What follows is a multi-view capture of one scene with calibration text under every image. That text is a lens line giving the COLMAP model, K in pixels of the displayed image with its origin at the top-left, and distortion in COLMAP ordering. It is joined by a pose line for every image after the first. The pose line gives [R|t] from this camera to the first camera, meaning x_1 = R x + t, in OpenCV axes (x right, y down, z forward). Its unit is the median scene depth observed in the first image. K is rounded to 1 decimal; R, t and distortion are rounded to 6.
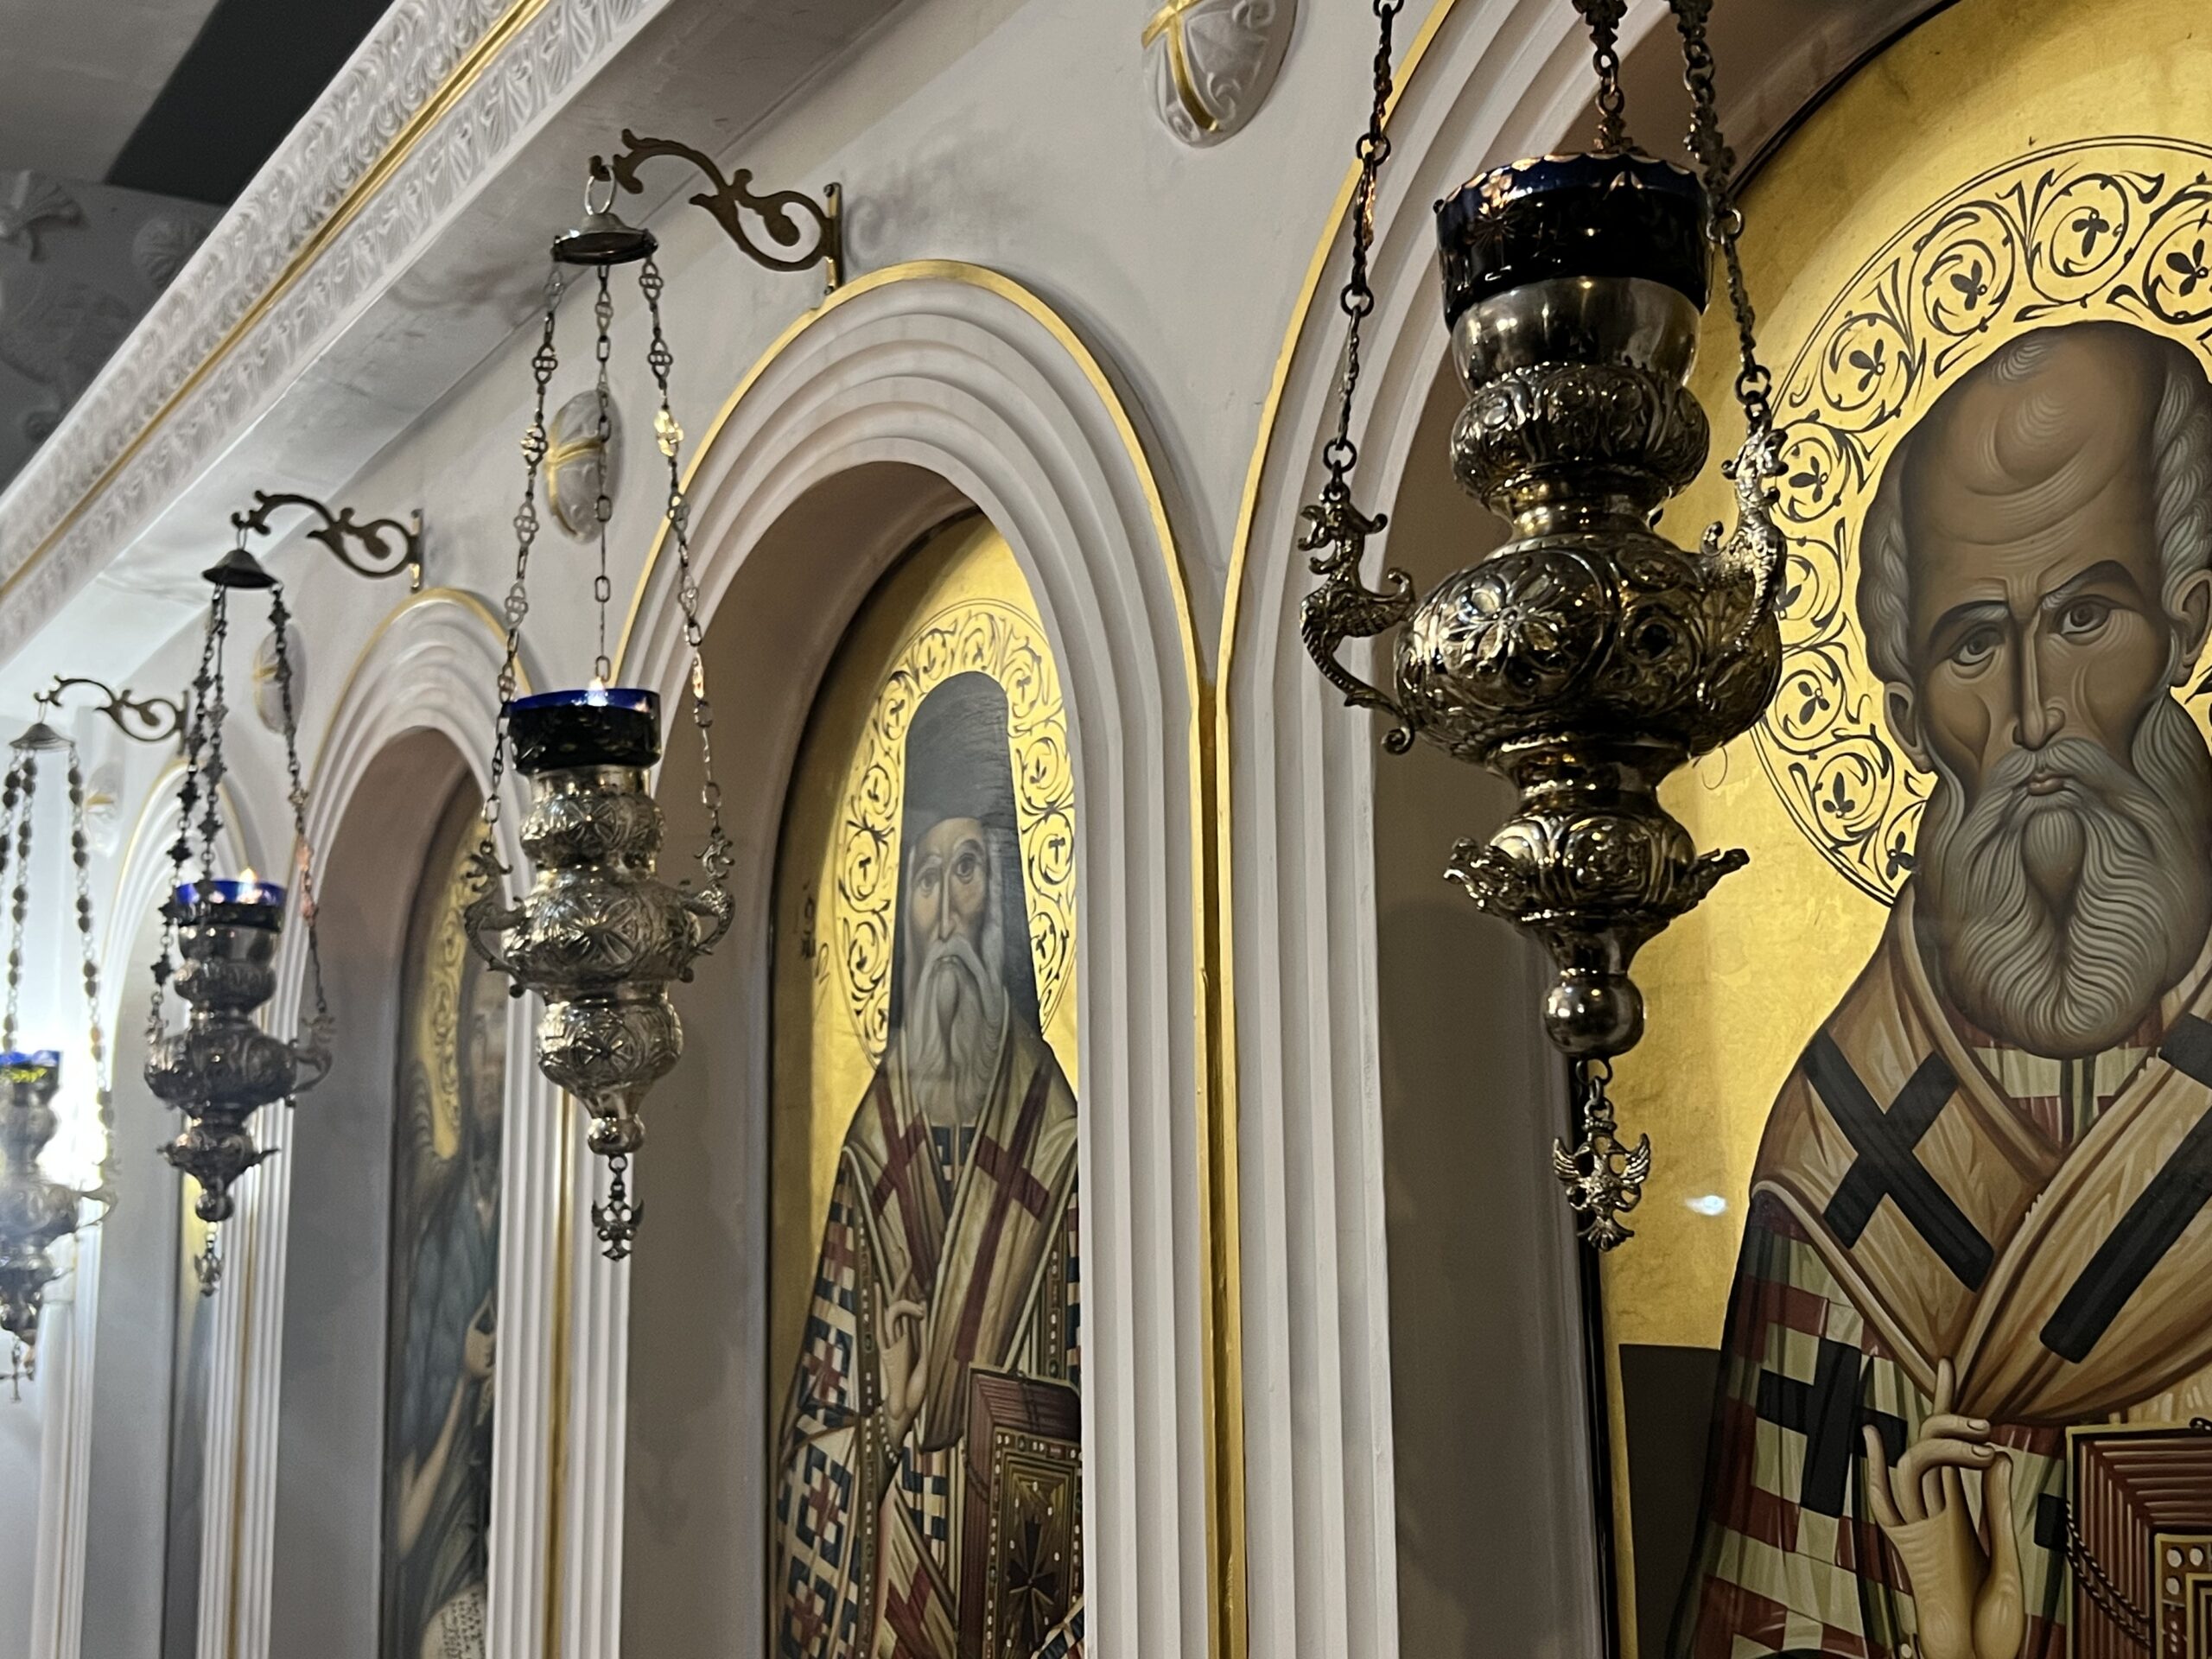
lens RADIAL K [[2614.1, 0, 1106.0], [0, 2614.1, 829.5], [0, 0, 1]] dist [0.137371, -0.284912]
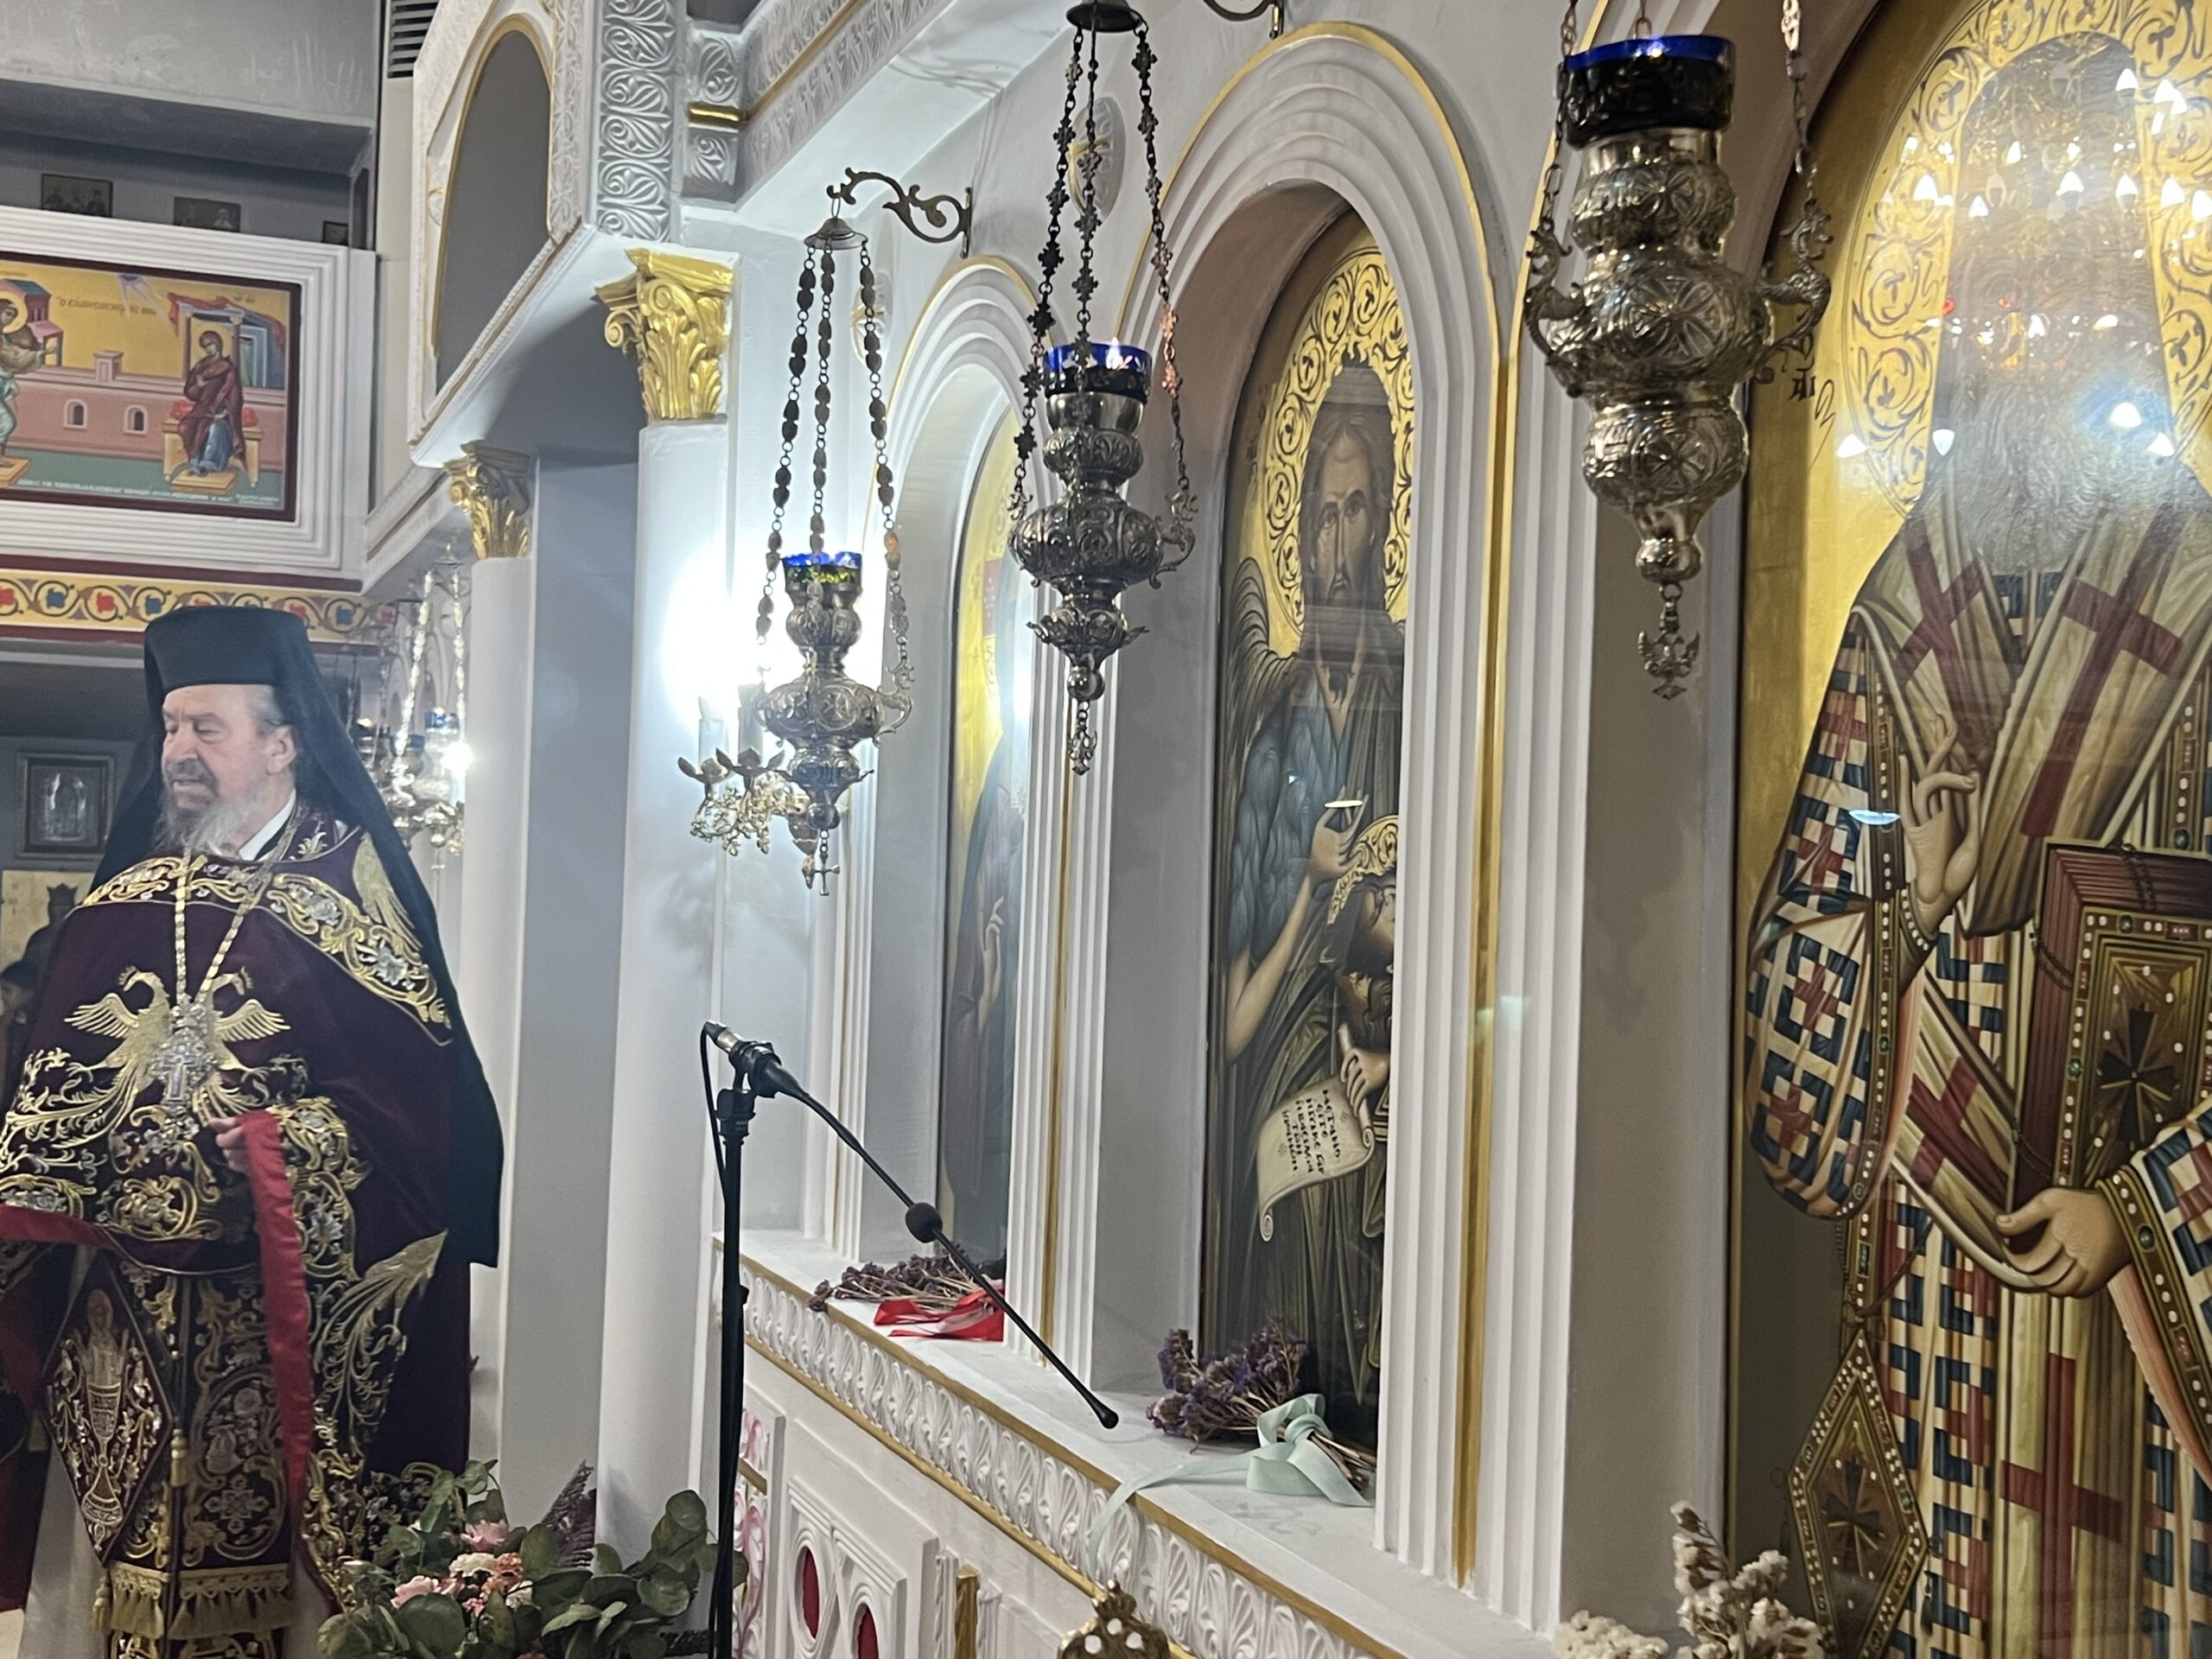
lens RADIAL K [[2614.1, 0, 1106.0], [0, 2614.1, 829.5], [0, 0, 1]] dist [0.137371, -0.284912]
pose [[0.979635, 0.040715, -0.196616, -0.172011], [-0.012628, 0.989780, 0.142044, 0.072962], [0.200389, -0.136669, 0.970137, 0.073991]]
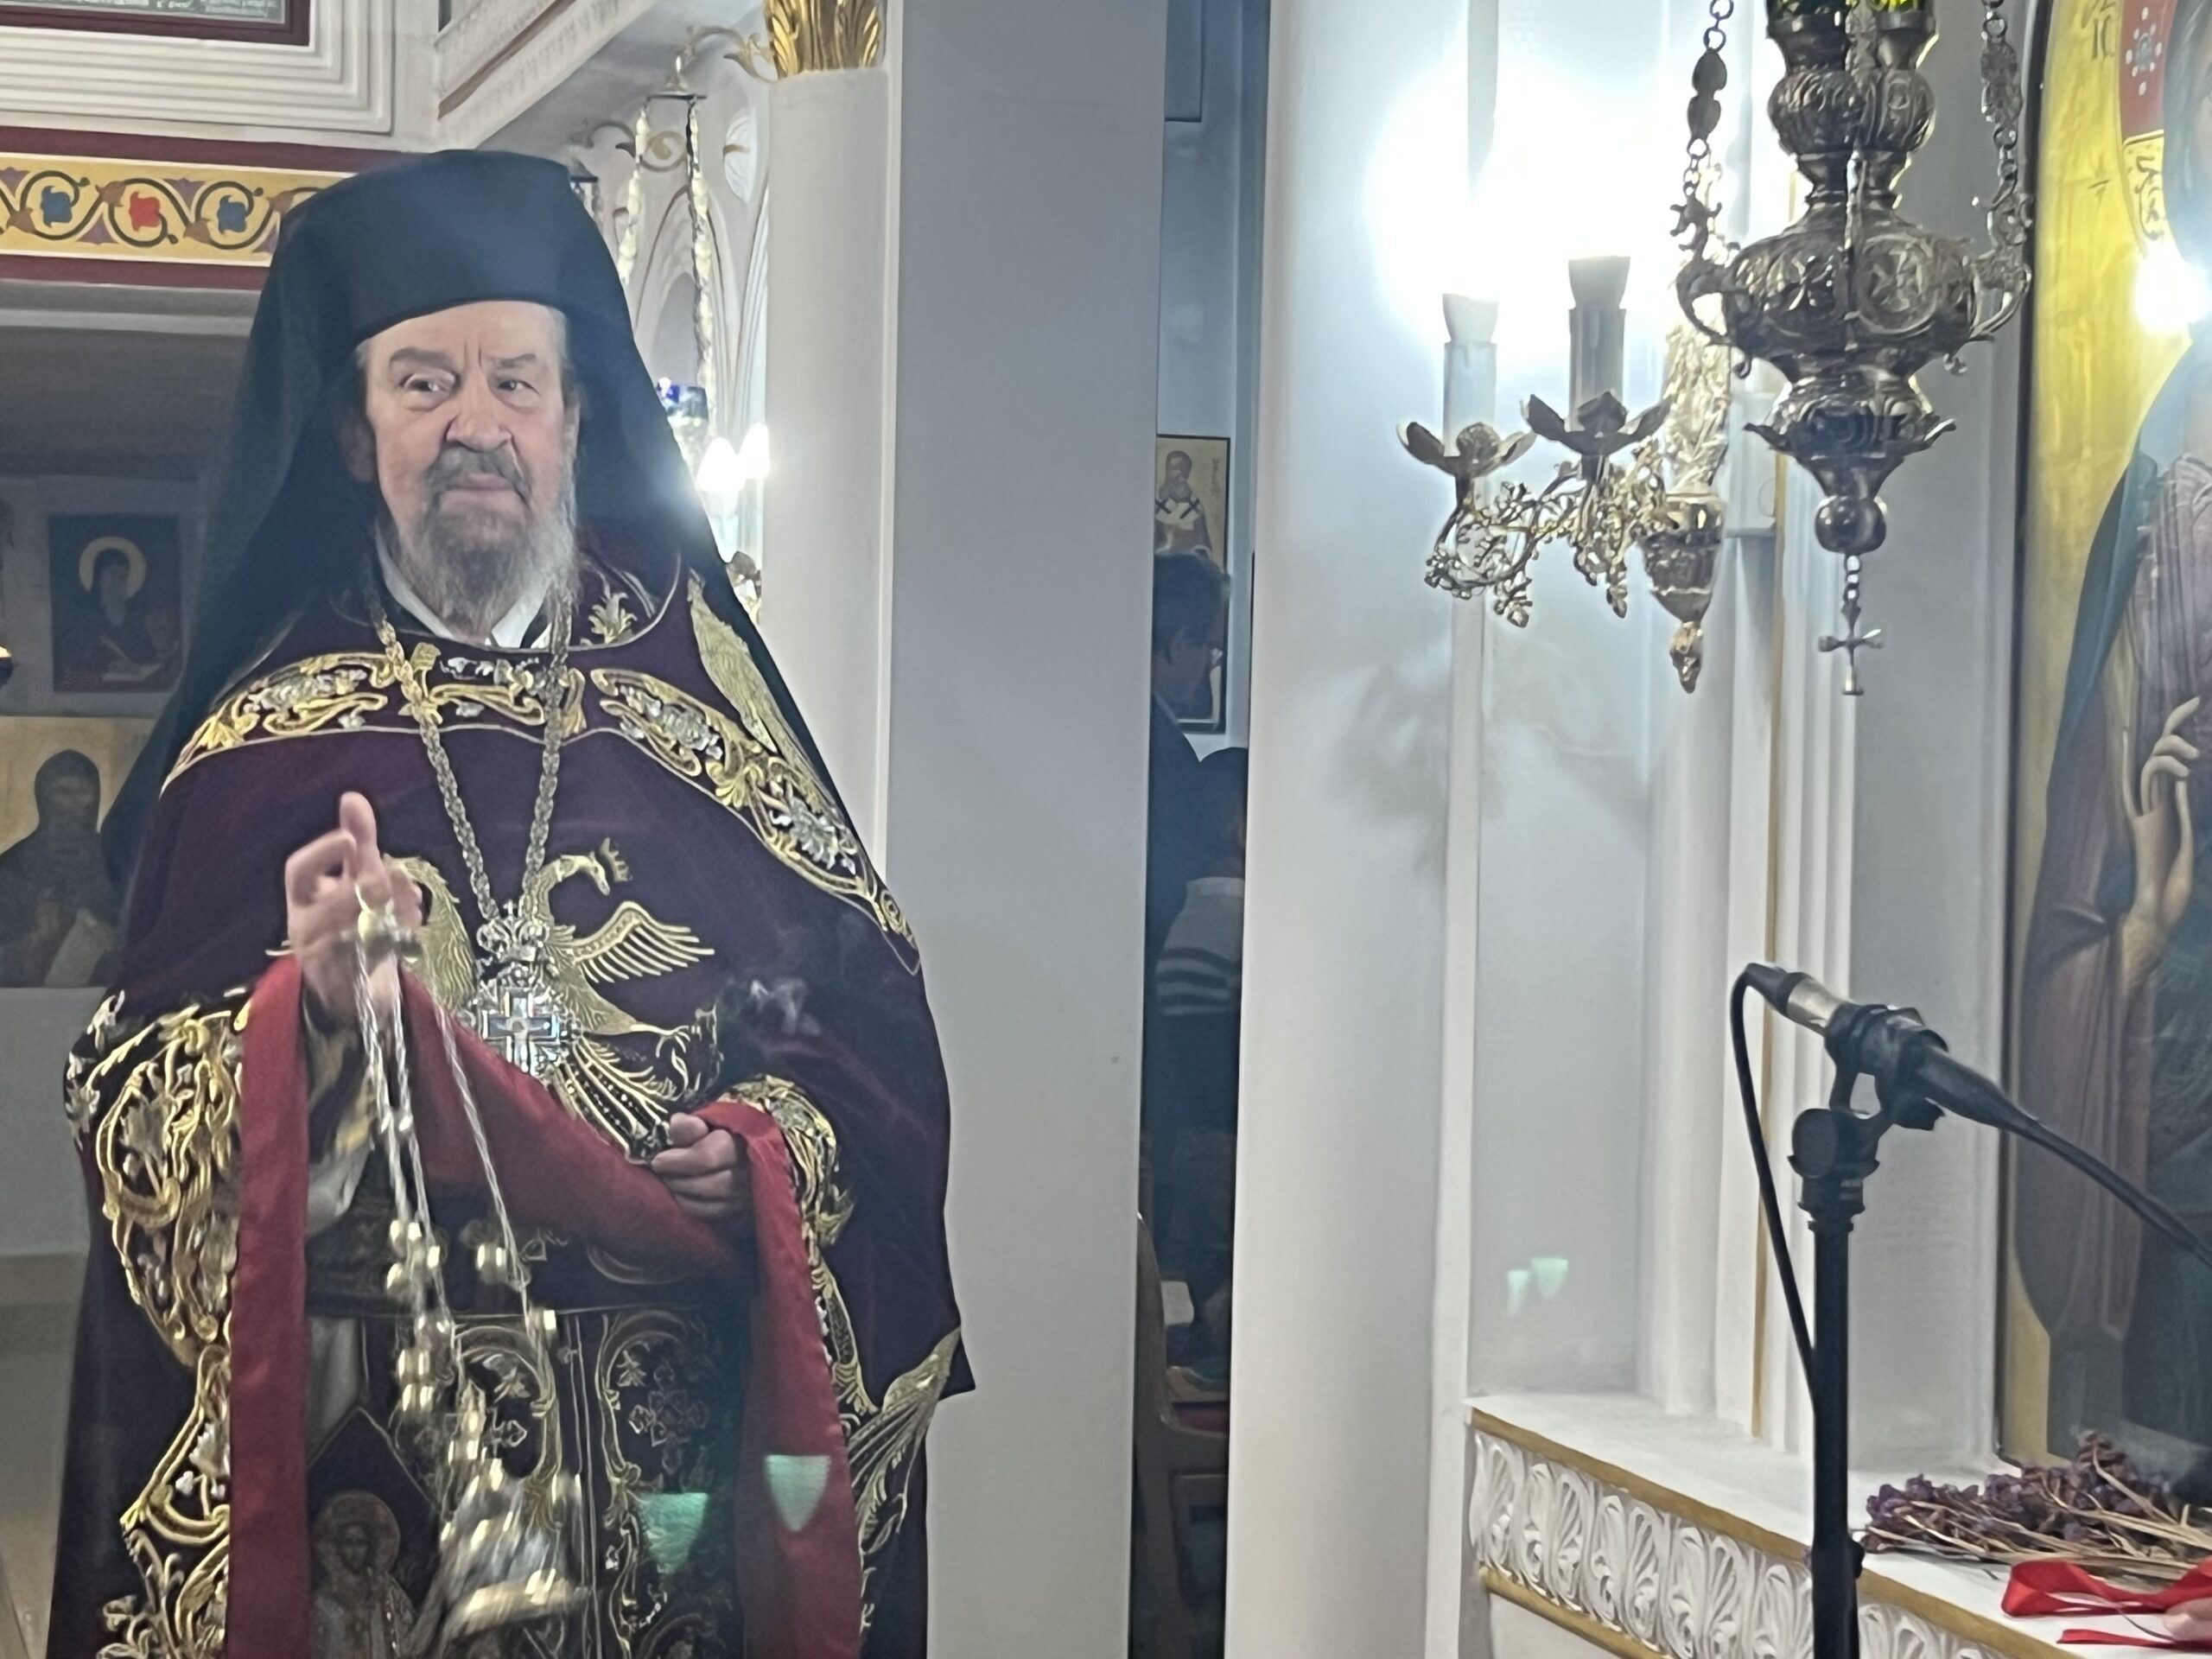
lens RADIAL K [[4715.9, 0, 1106.0], [0, 4715.9, 829.5], [0, 0, 1]] dist [0.103041, -0.097799]
pose [[0.957333, 0.042126, -0.285901, -0.480398], [0.011352, 0.983073, 0.182864, 0.133981], [0.288764, -0.178307, 0.940650, 0.261613]]
